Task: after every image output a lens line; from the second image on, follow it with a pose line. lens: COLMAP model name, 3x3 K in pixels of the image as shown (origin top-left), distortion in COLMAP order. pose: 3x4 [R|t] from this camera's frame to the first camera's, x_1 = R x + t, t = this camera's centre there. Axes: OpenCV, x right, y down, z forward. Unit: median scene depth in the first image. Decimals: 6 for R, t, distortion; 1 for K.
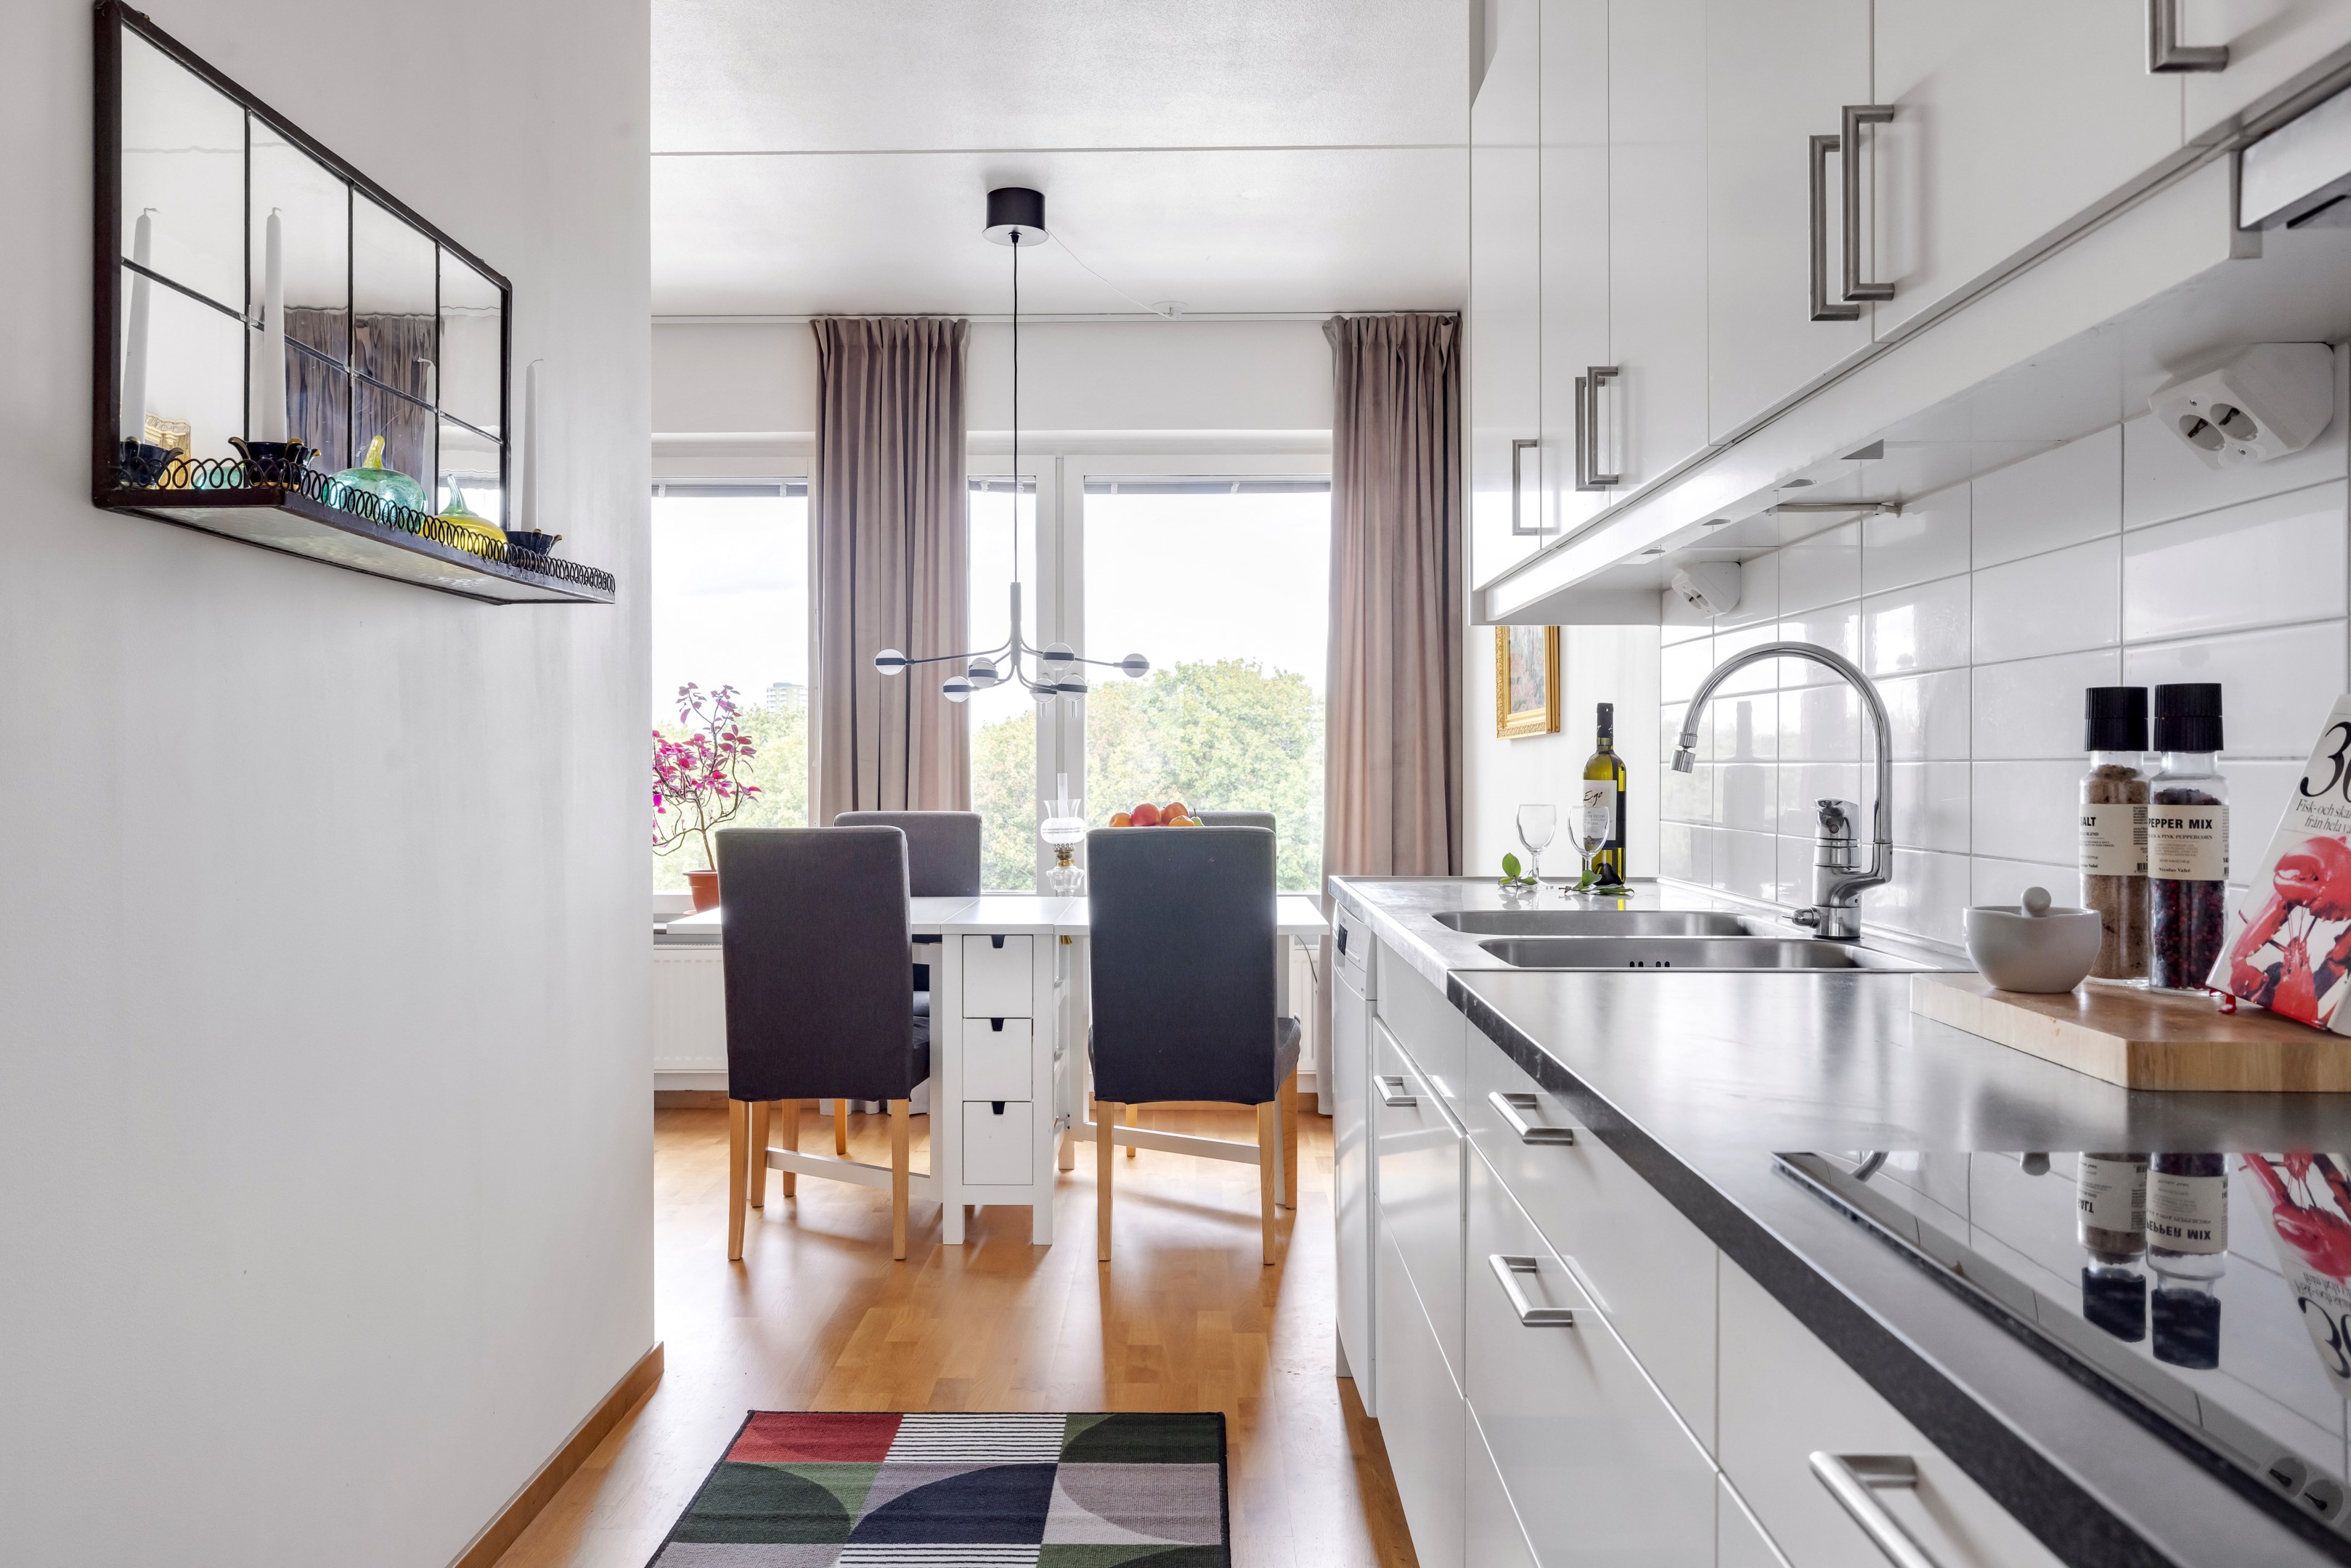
lens RADIAL K [[1372.9, 0, 1176.0], [0, 1372.9, 775.2], [0, 0, 1]] dist [-0.000369, 0.001902]
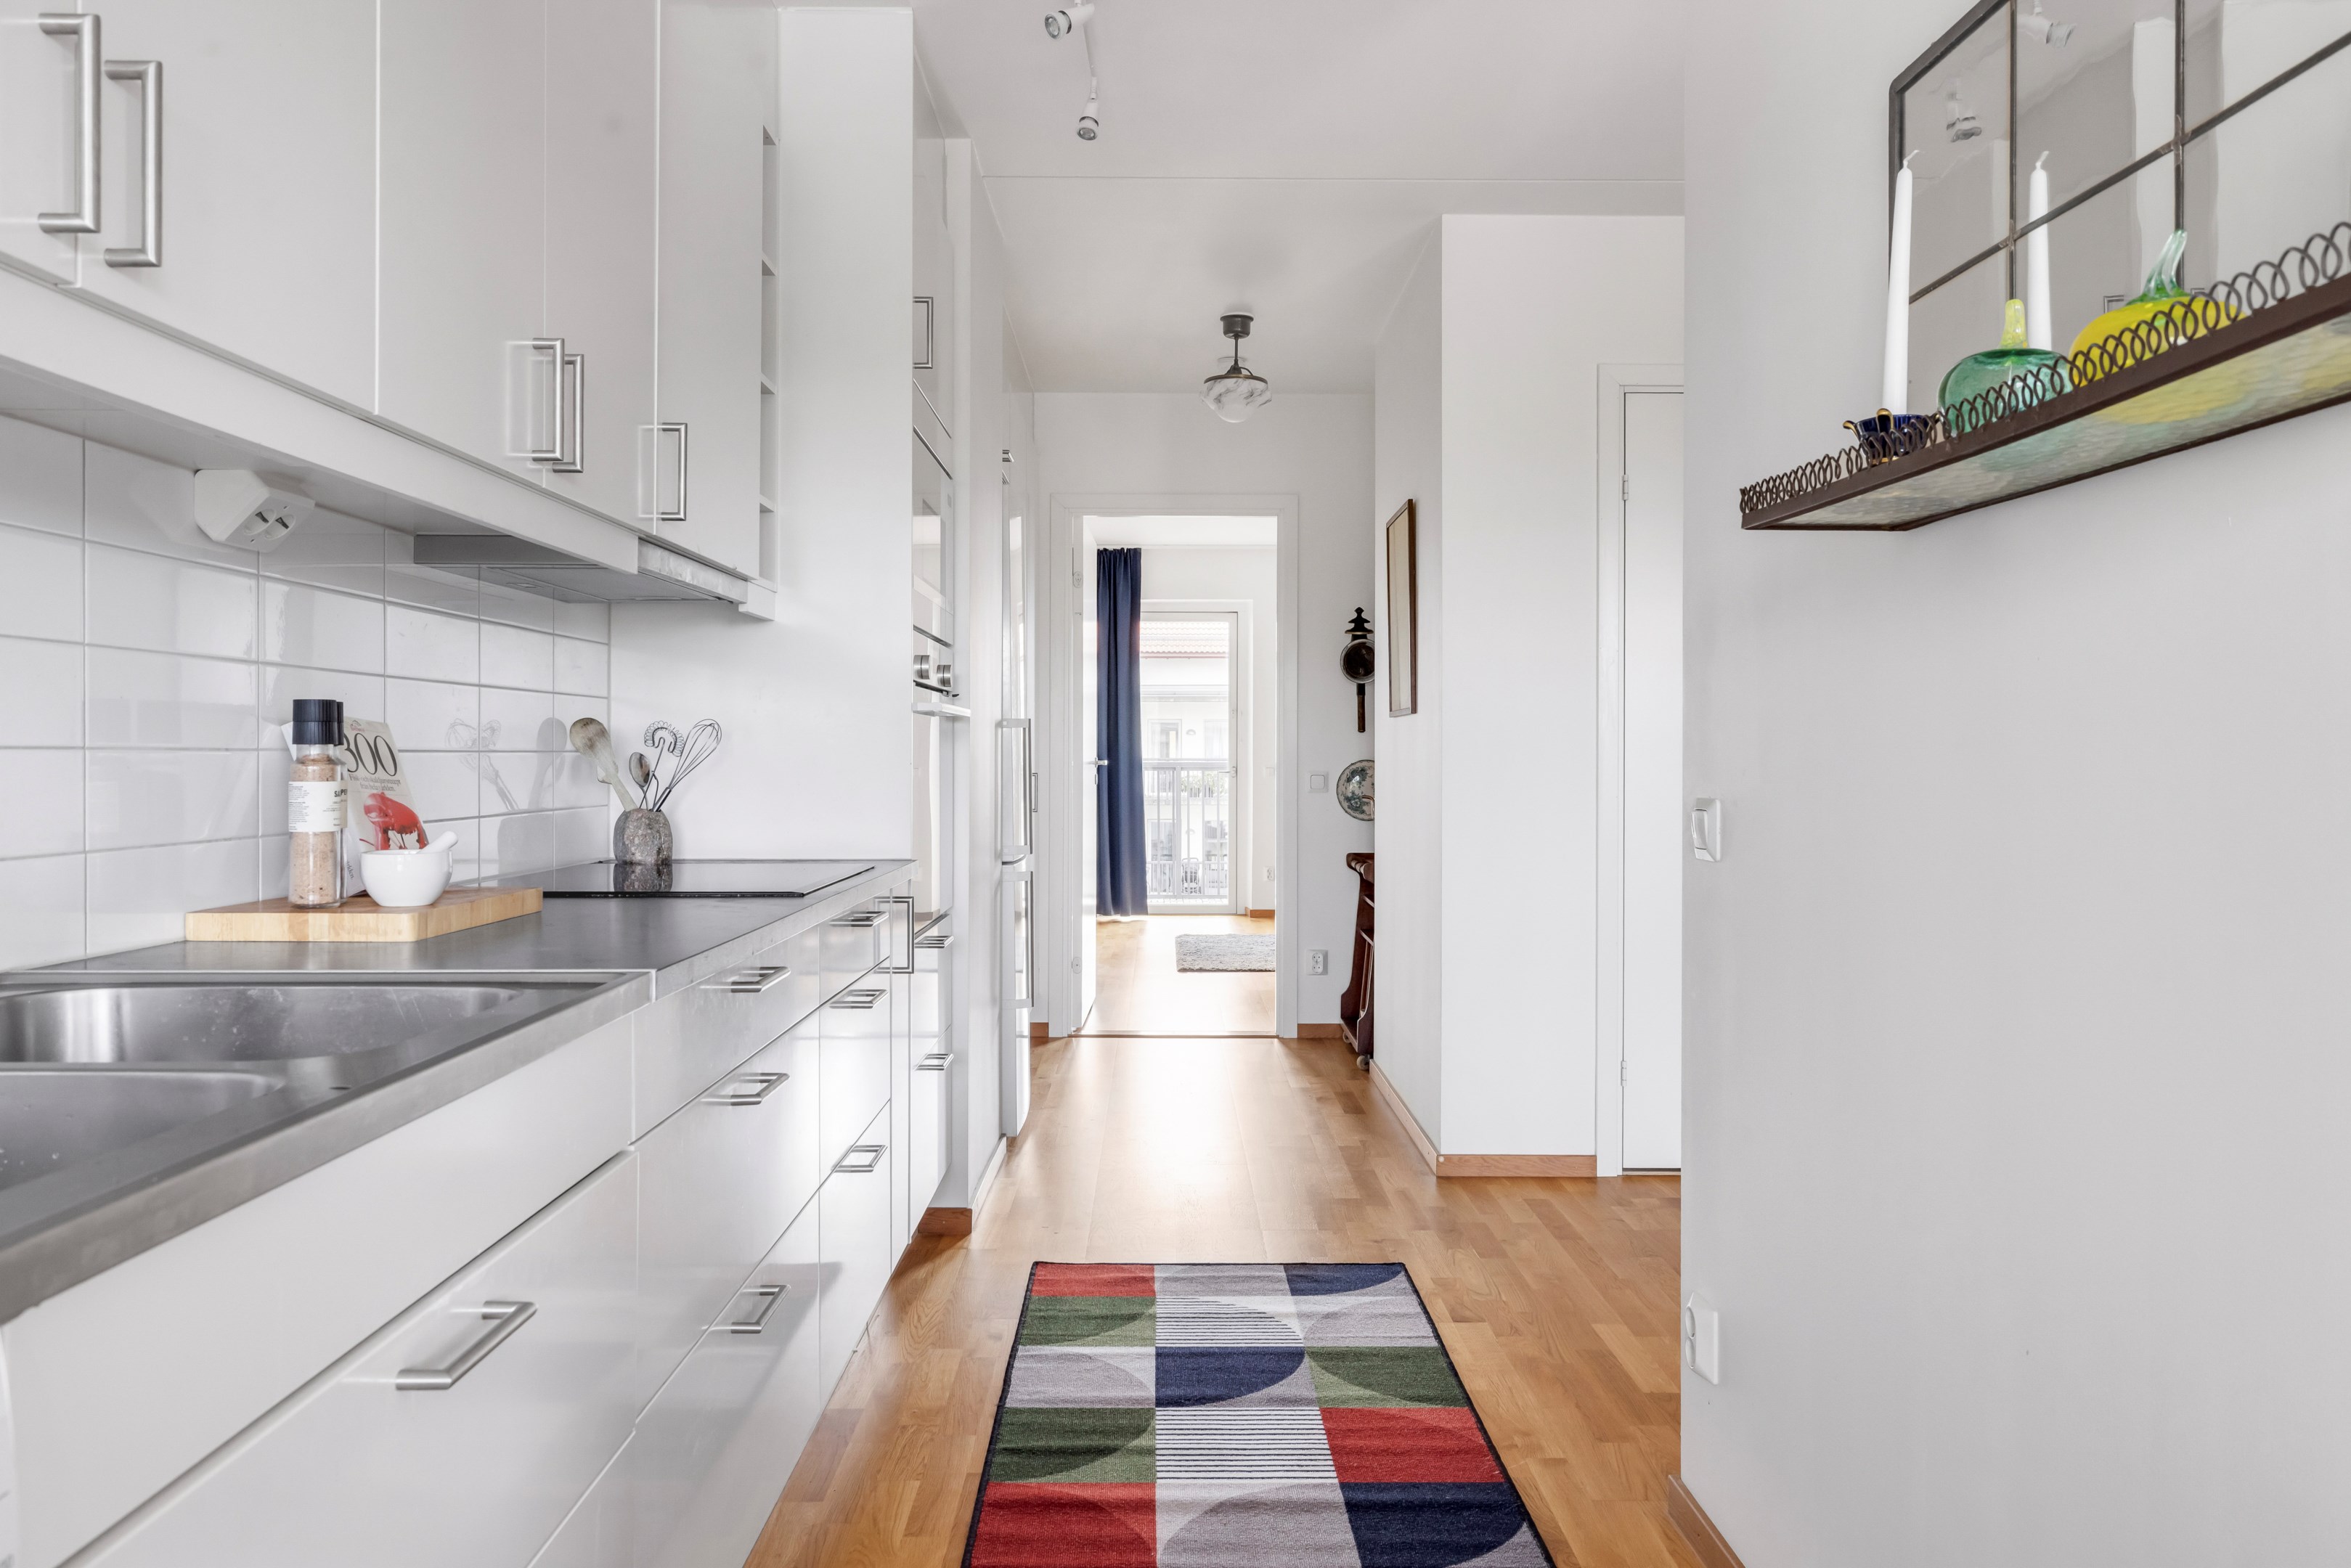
lens RADIAL K [[1372.9, 0, 1176.0], [0, 1372.9, 775.2], [0, 0, 1]] dist [-0.000369, 0.001902]
pose [[-0.999030, 0.000757, -0.044035, -0.054225], [0.000127, 0.999898, 0.014313, -0.008295], [0.044041, 0.014293, -0.998927, 2.110939]]
